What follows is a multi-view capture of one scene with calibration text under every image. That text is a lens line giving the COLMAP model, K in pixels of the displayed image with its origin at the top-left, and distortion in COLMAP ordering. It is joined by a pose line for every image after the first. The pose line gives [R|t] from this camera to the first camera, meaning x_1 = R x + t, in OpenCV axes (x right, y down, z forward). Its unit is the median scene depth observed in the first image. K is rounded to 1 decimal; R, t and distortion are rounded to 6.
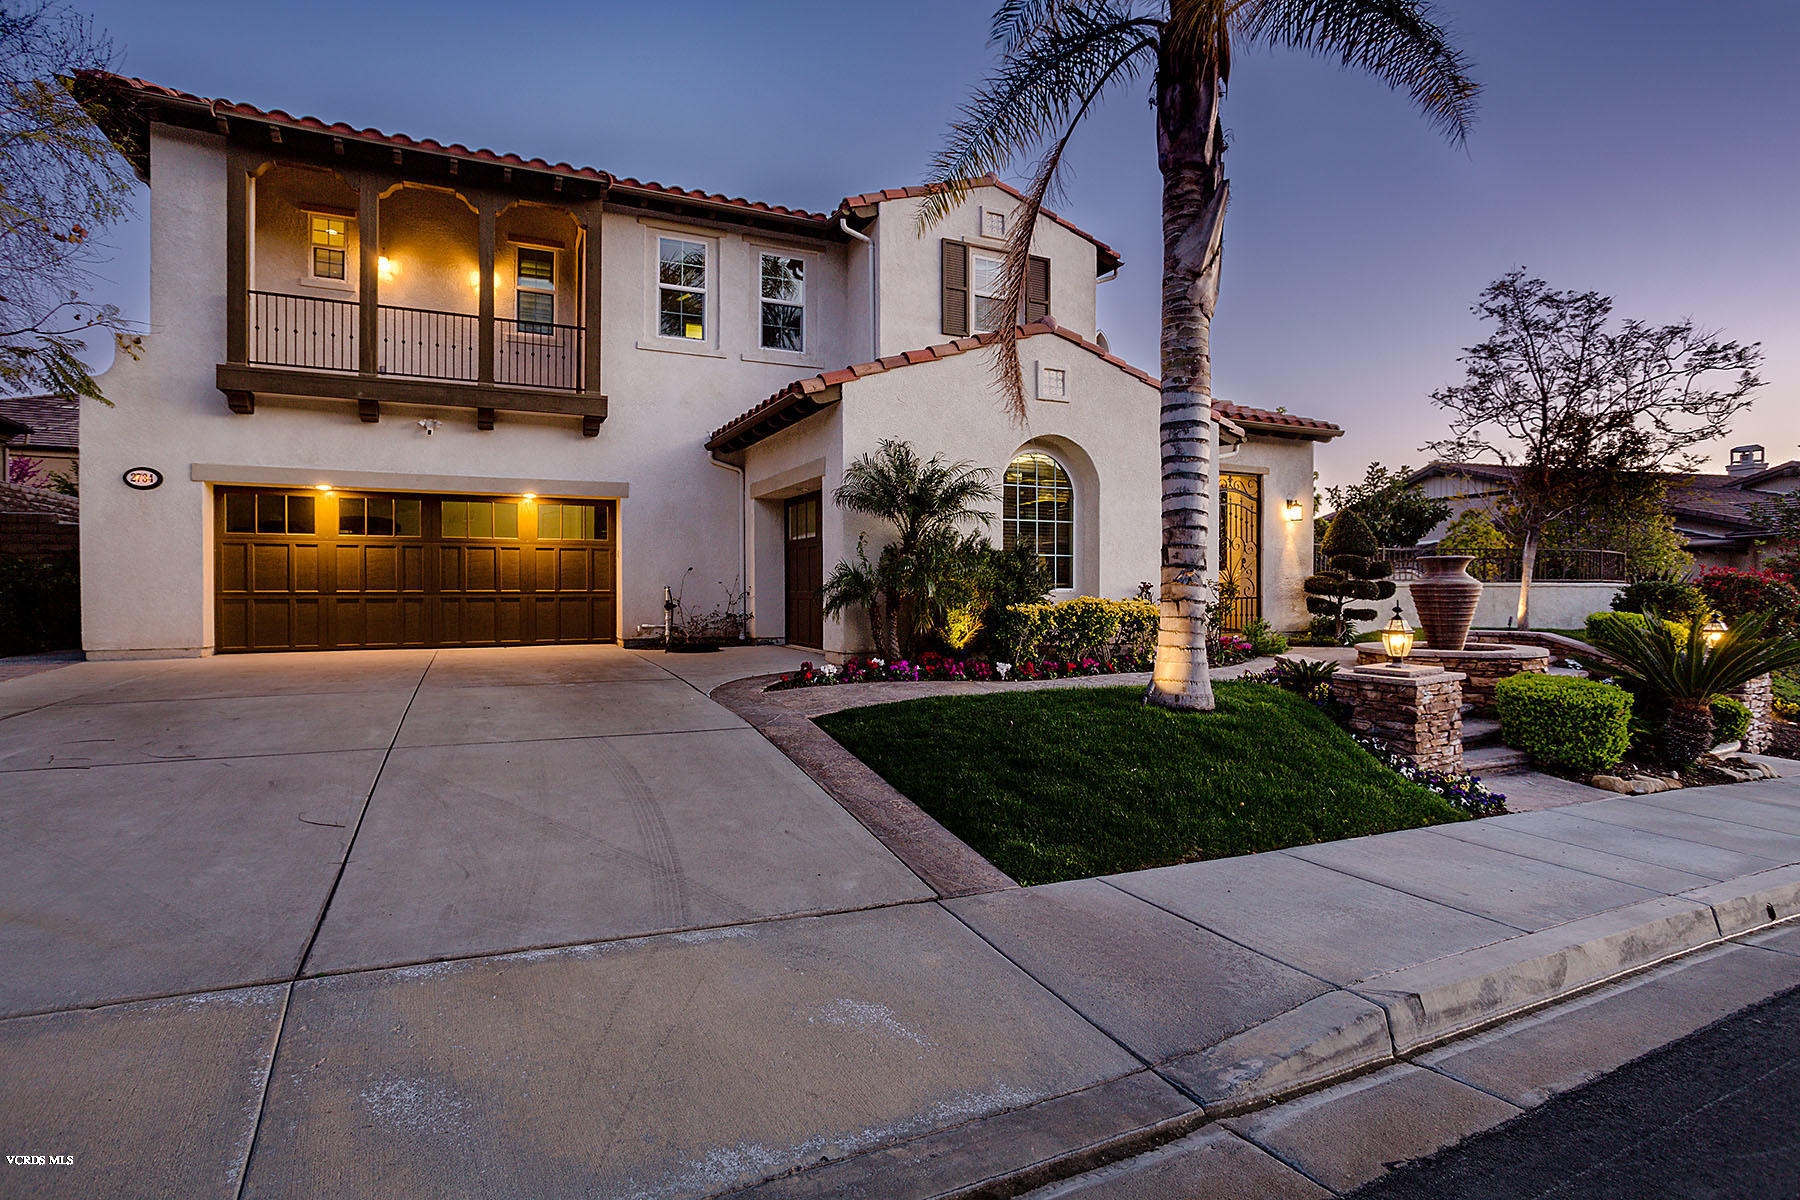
lens RADIAL K [[942.1, 0, 900.0], [0, 942.1, 600.0], [0, 0, 1]] dist [-0.004381, -0.000510]
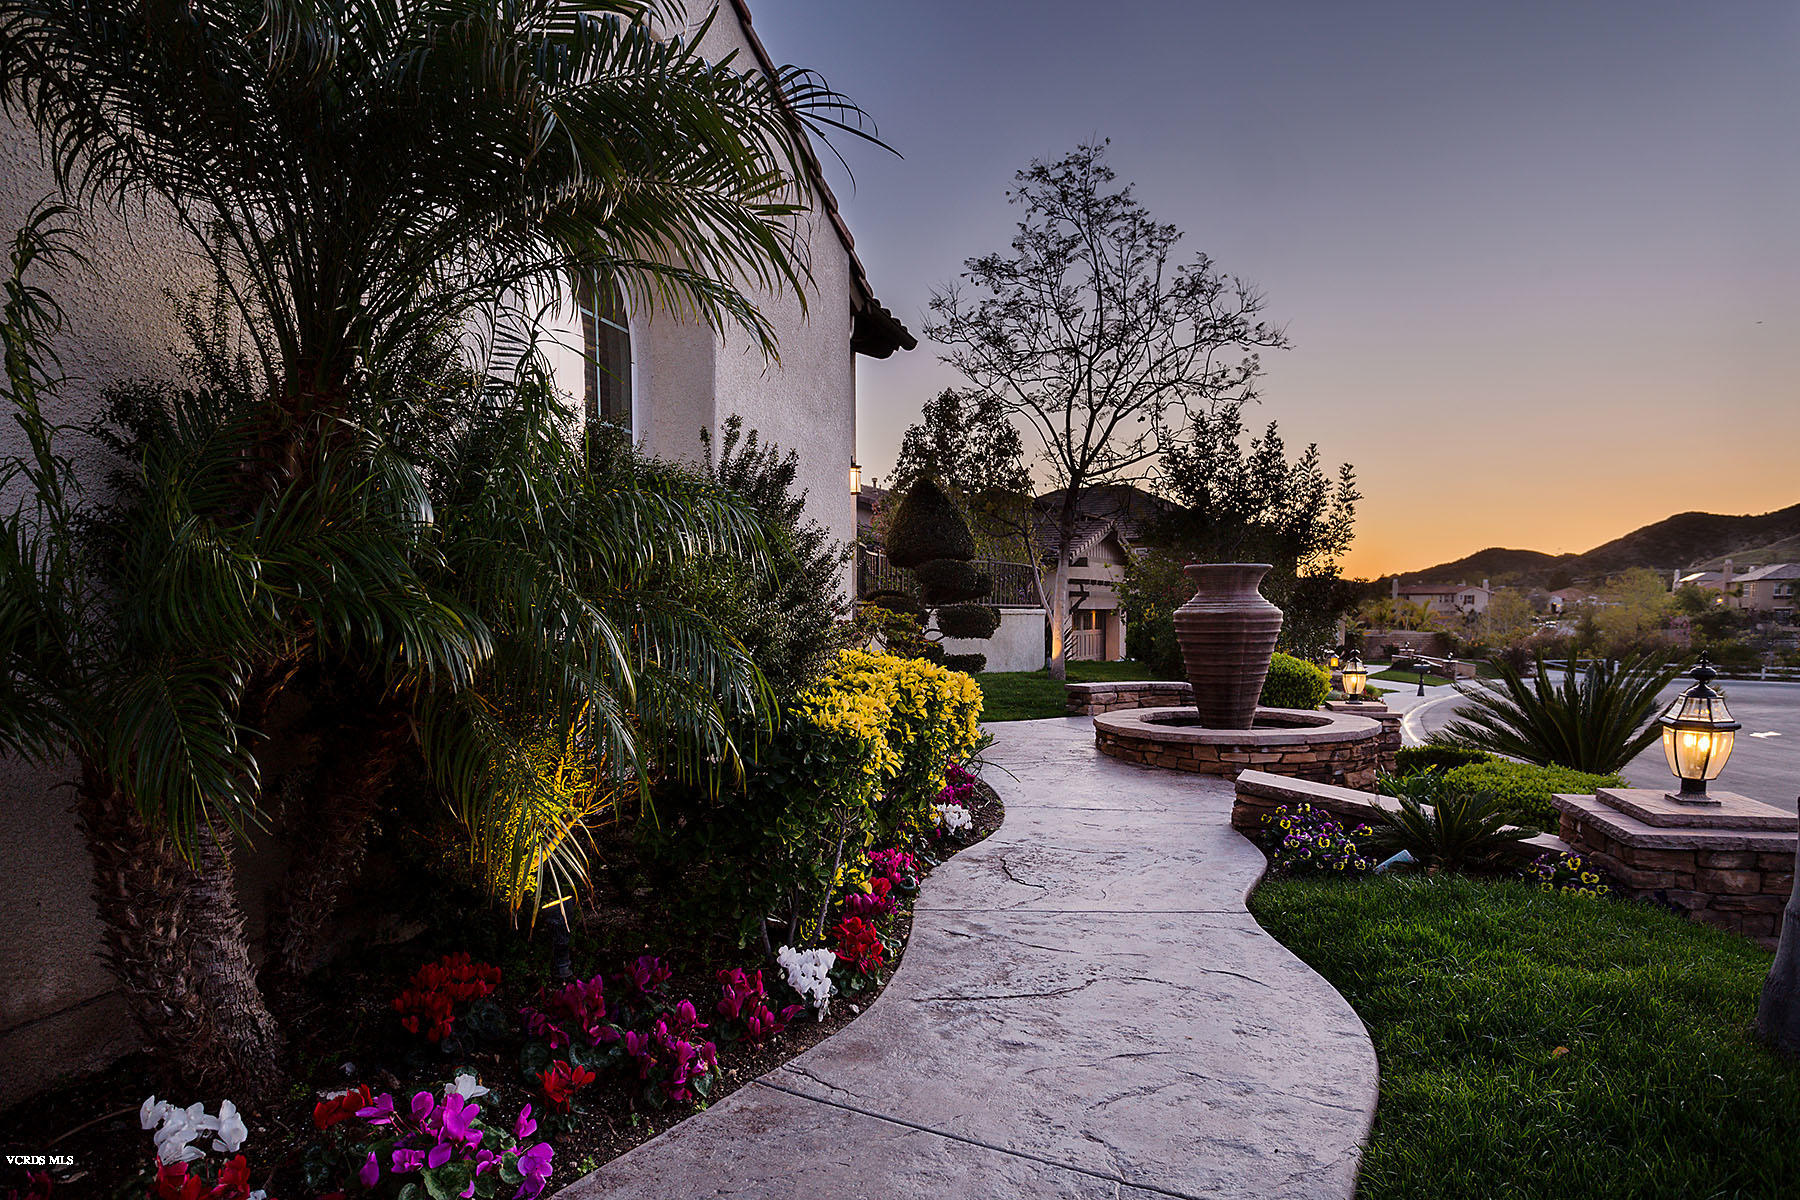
lens RADIAL K [[1122.5, 0, 900.0], [0, 1122.5, 600.0], [0, 0, 1]] dist [0.000388, 0.000175]
pose [[0.581399, 0.008864, 0.813570, -0.091447], [0.004328, 0.999893, -0.013987, -0.014273], [-0.813607, 0.011653, 0.581298, 0.693534]]
